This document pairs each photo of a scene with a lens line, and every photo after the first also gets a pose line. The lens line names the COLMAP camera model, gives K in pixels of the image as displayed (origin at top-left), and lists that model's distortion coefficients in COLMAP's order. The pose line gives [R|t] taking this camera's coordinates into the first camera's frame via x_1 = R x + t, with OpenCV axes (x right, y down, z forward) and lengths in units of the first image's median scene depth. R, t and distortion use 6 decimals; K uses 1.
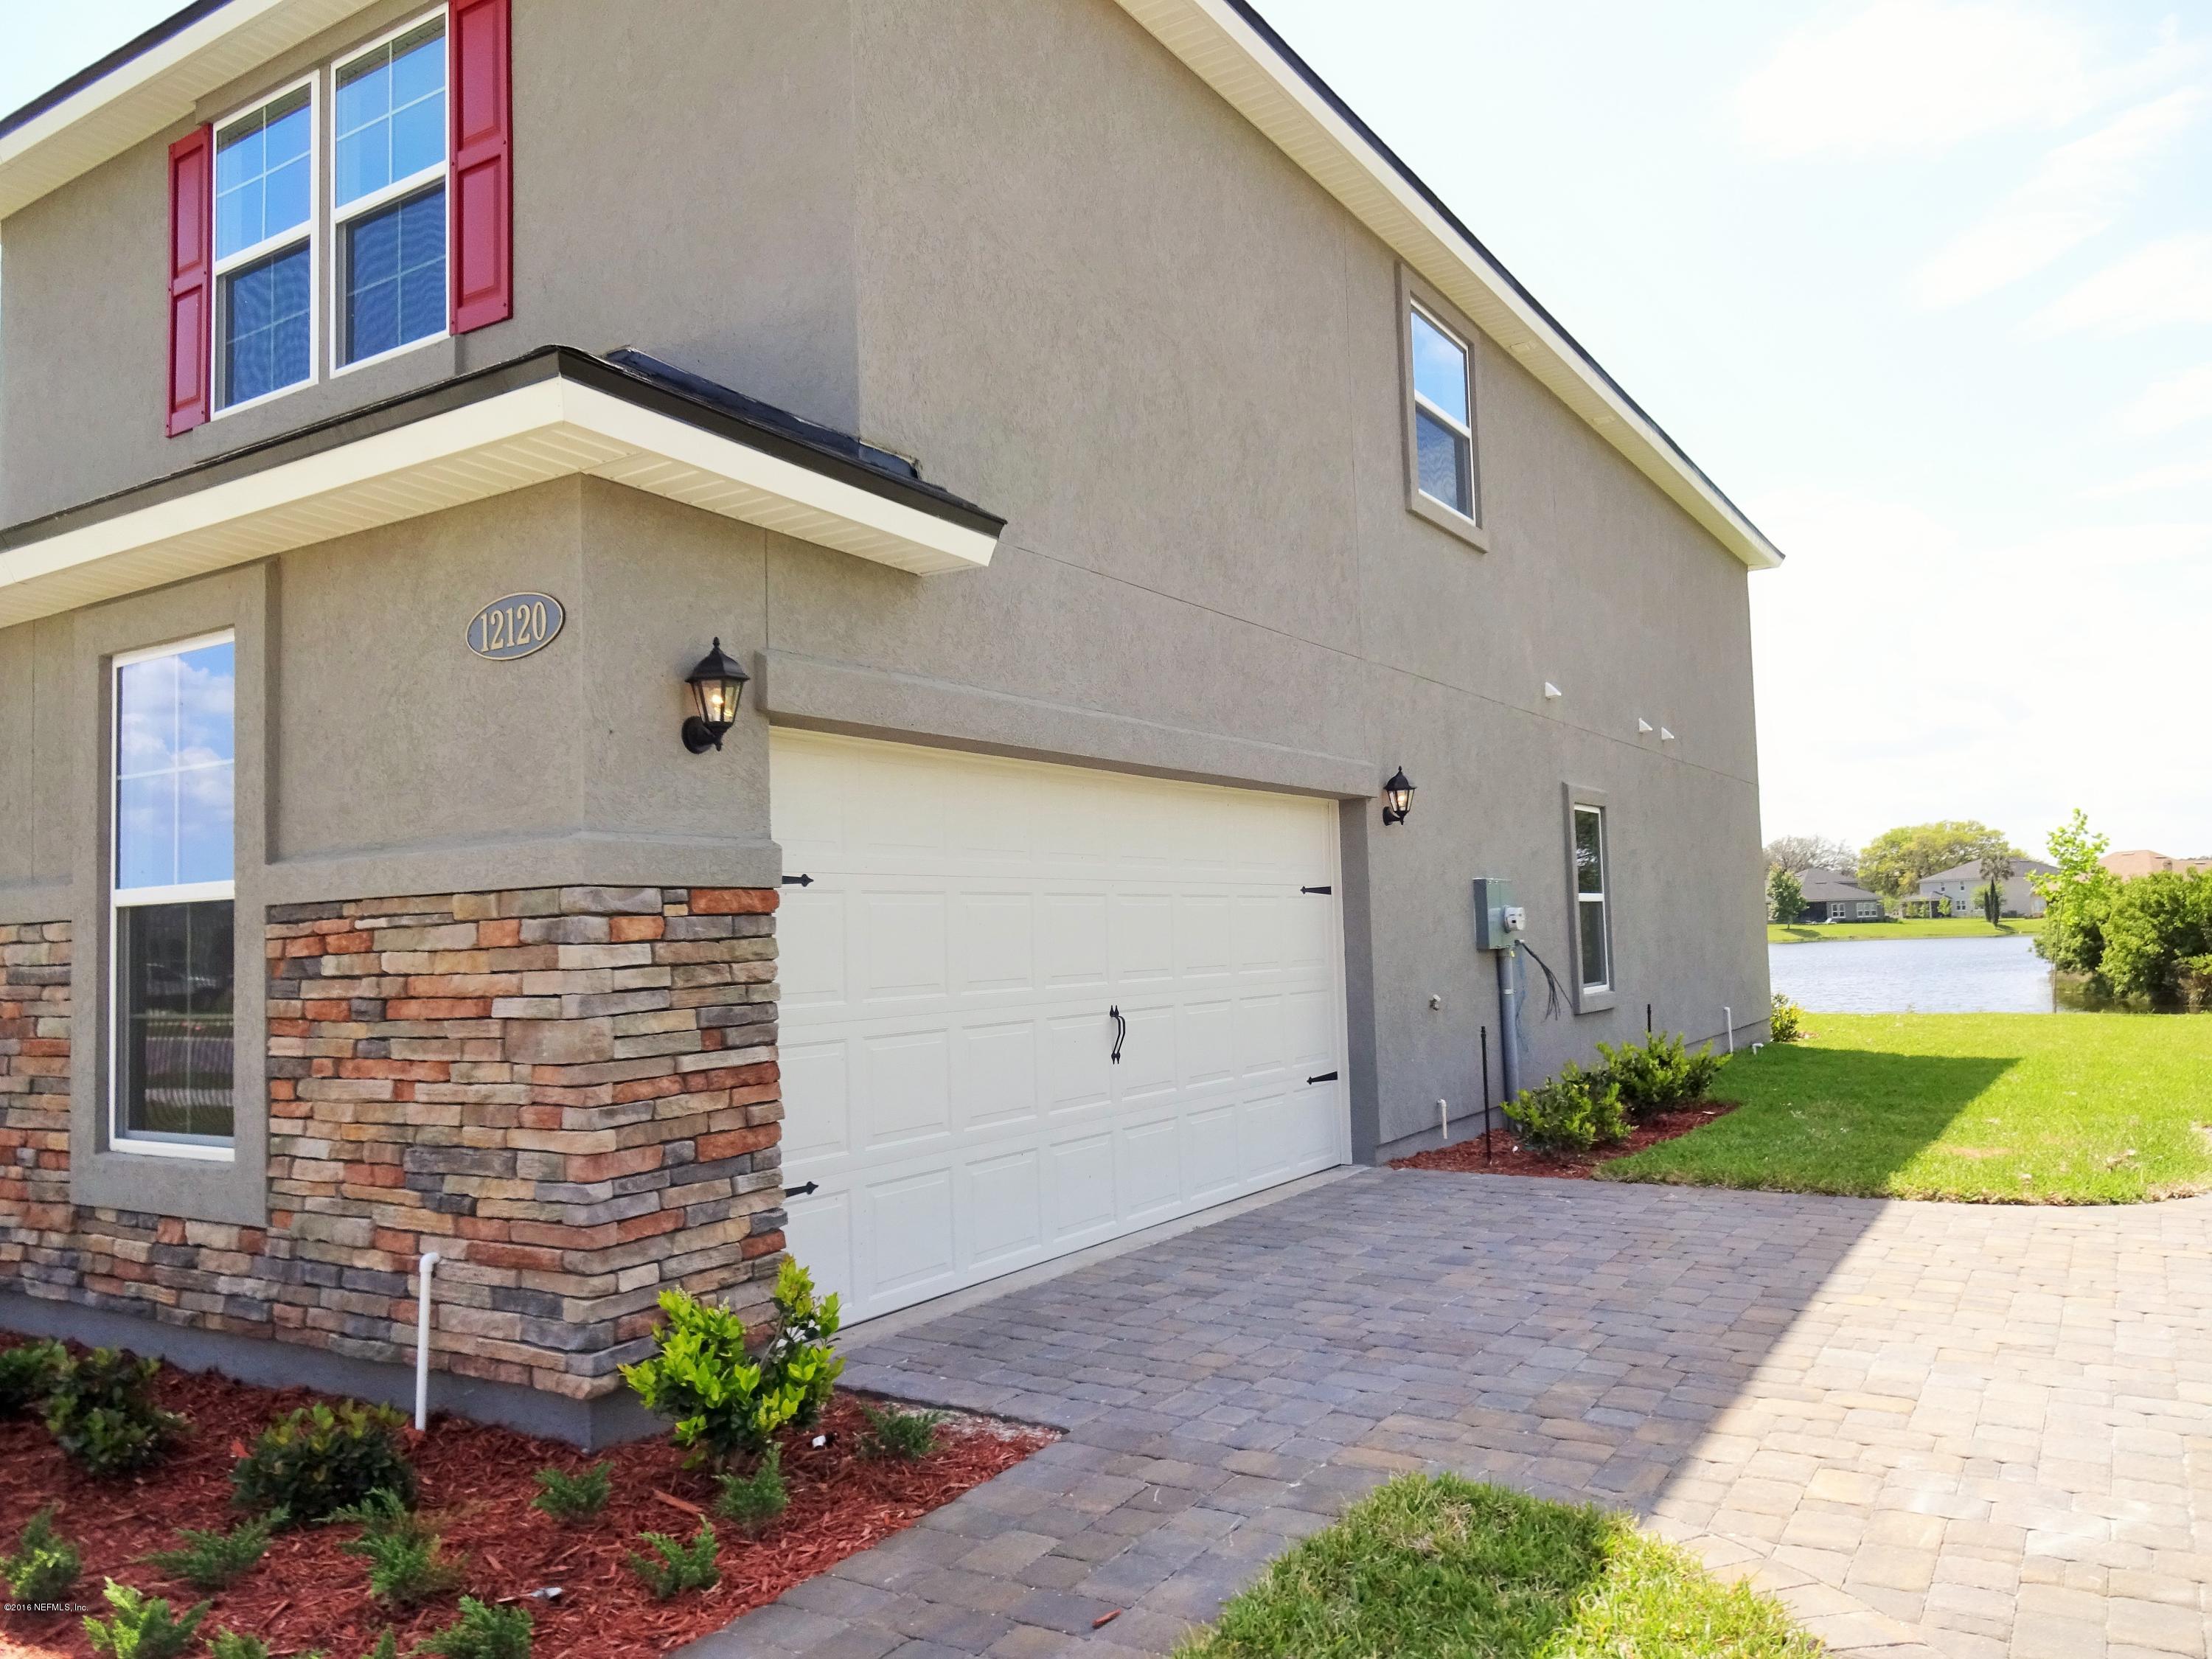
lens RADIAL K [[1611.1, 0, 1106.0], [0, 1611.1, 829.5], [0, 0, 1]] dist [-0.015248, -0.004474]
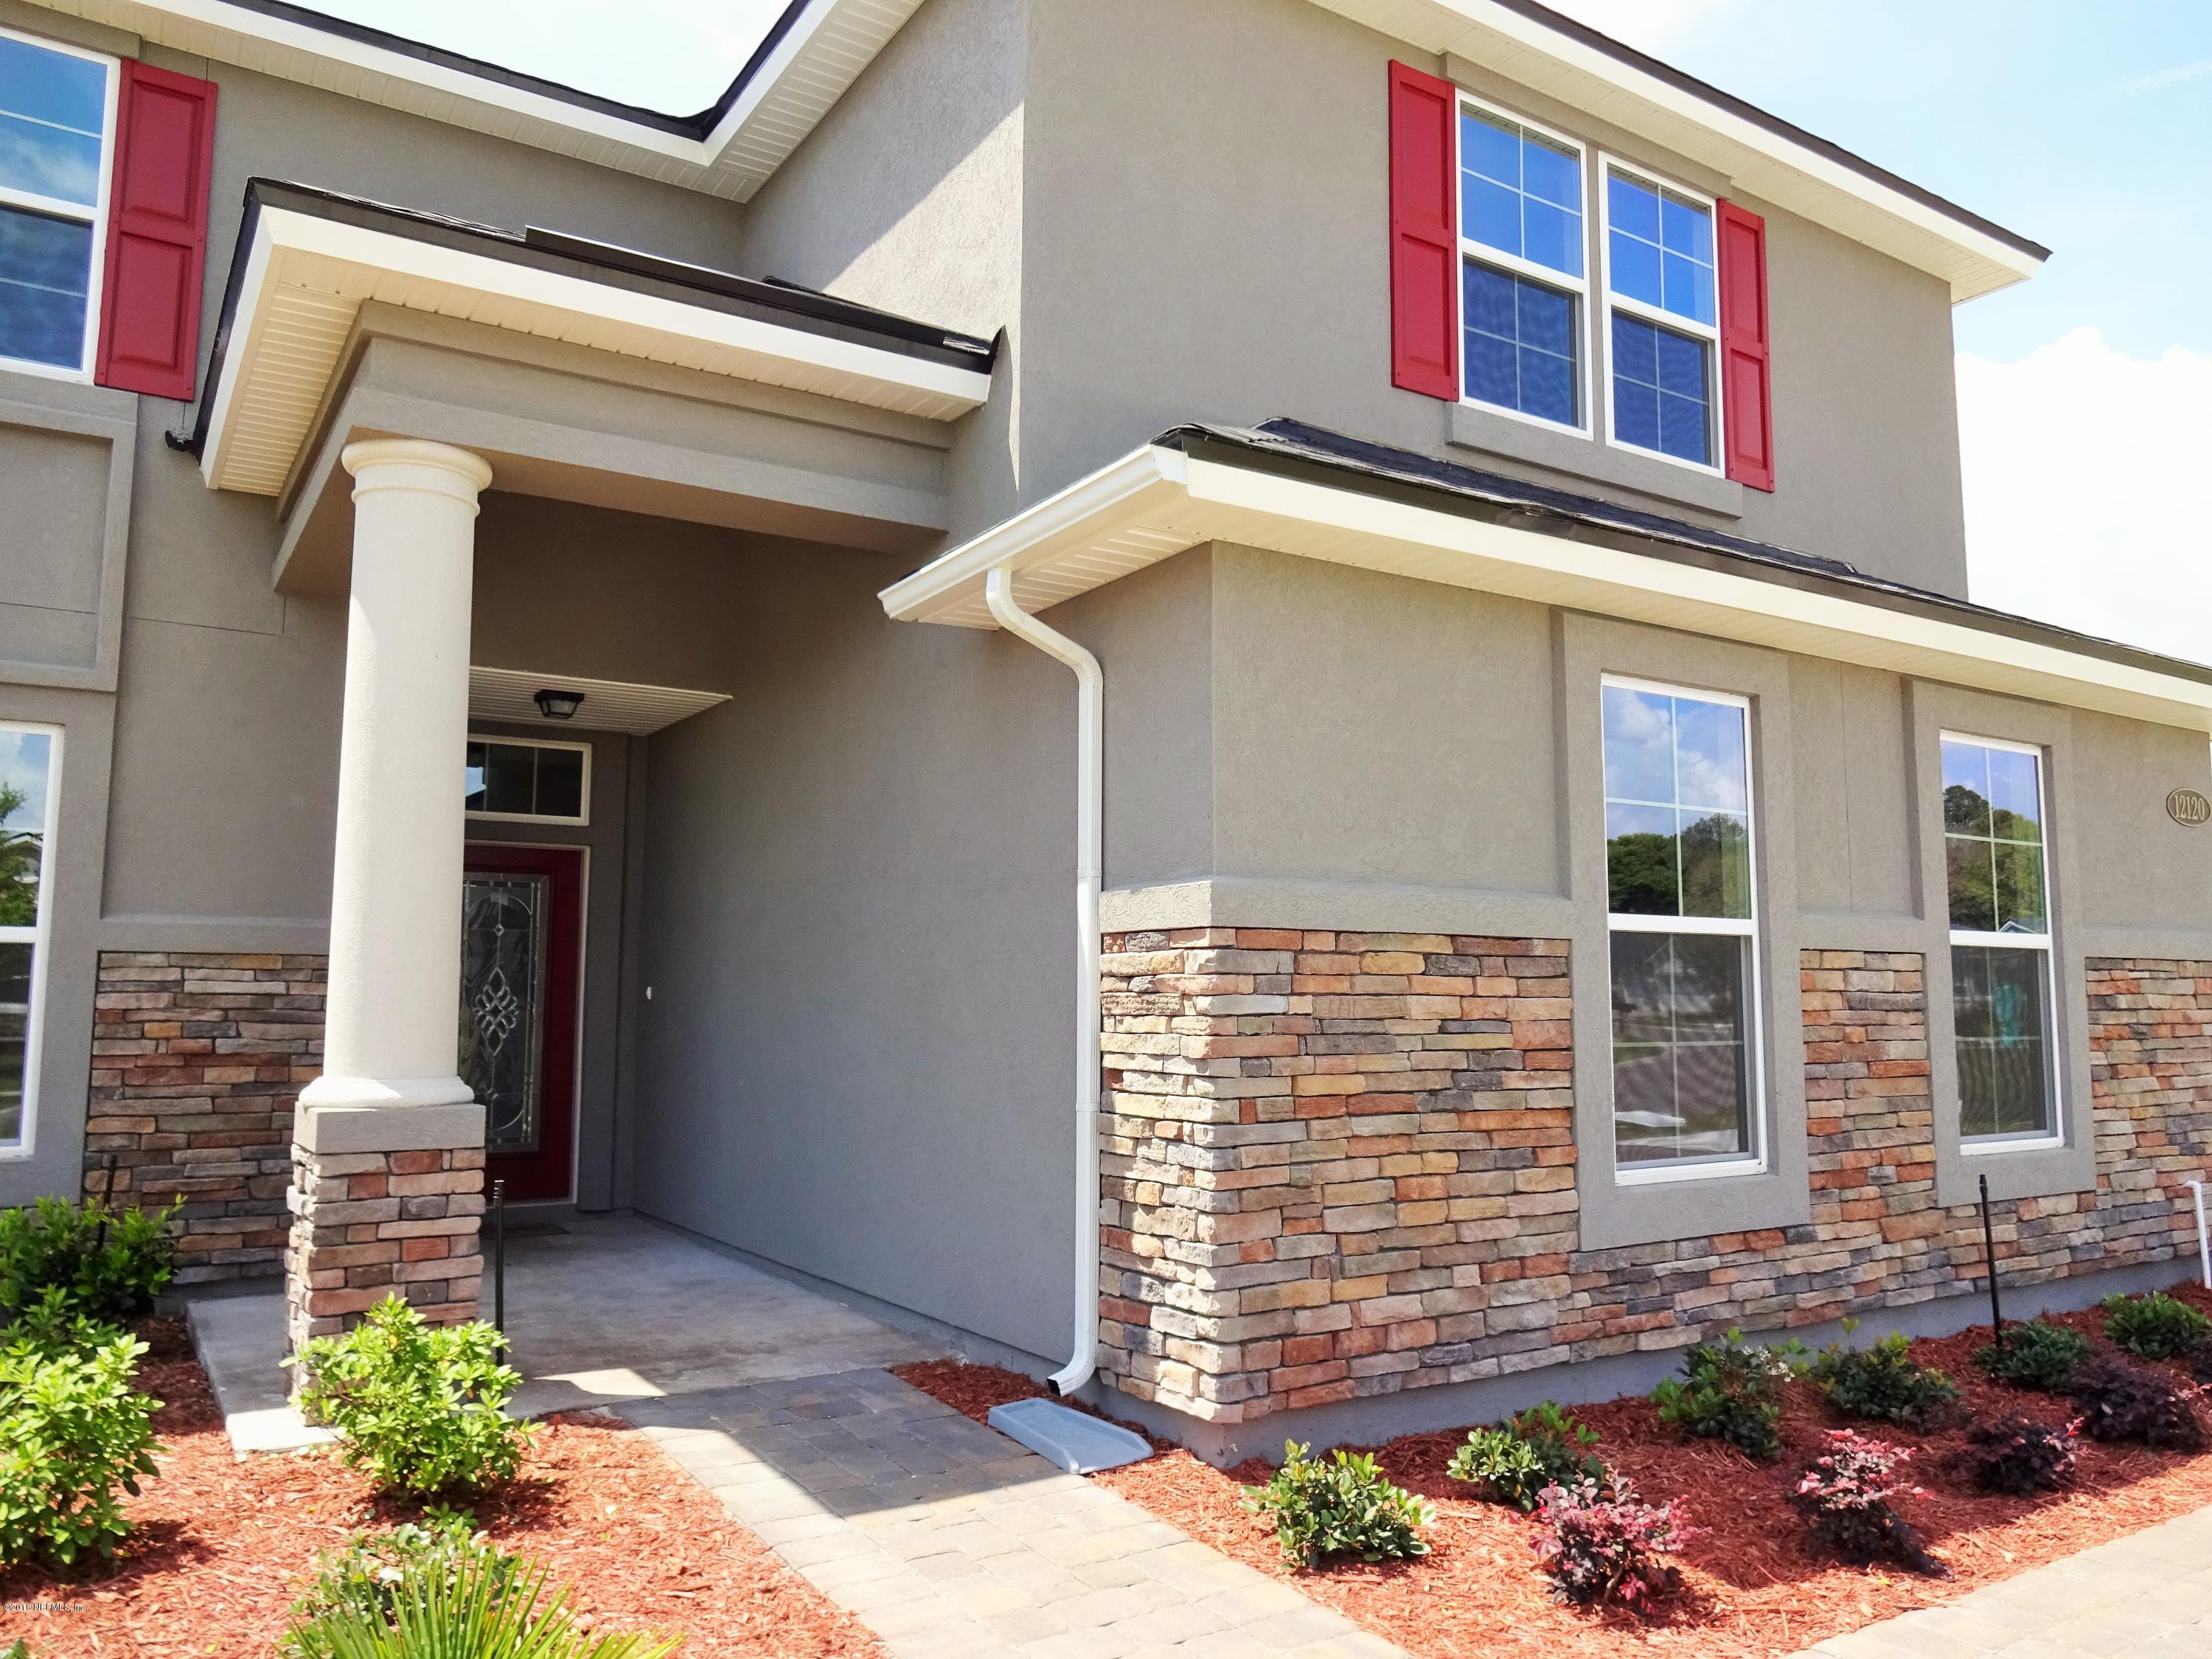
lens RADIAL K [[1619.0, 0, 1106.0], [0, 1619.0, 829.5], [0, 0, 1]] dist [-0.010704, 0.000068]
pose [[0.432124, 0.131813, 0.892129, -2.309812], [-0.077338, 0.991032, -0.108966, 0.167246], [-0.898492, -0.021908, 0.438443, 1.233961]]
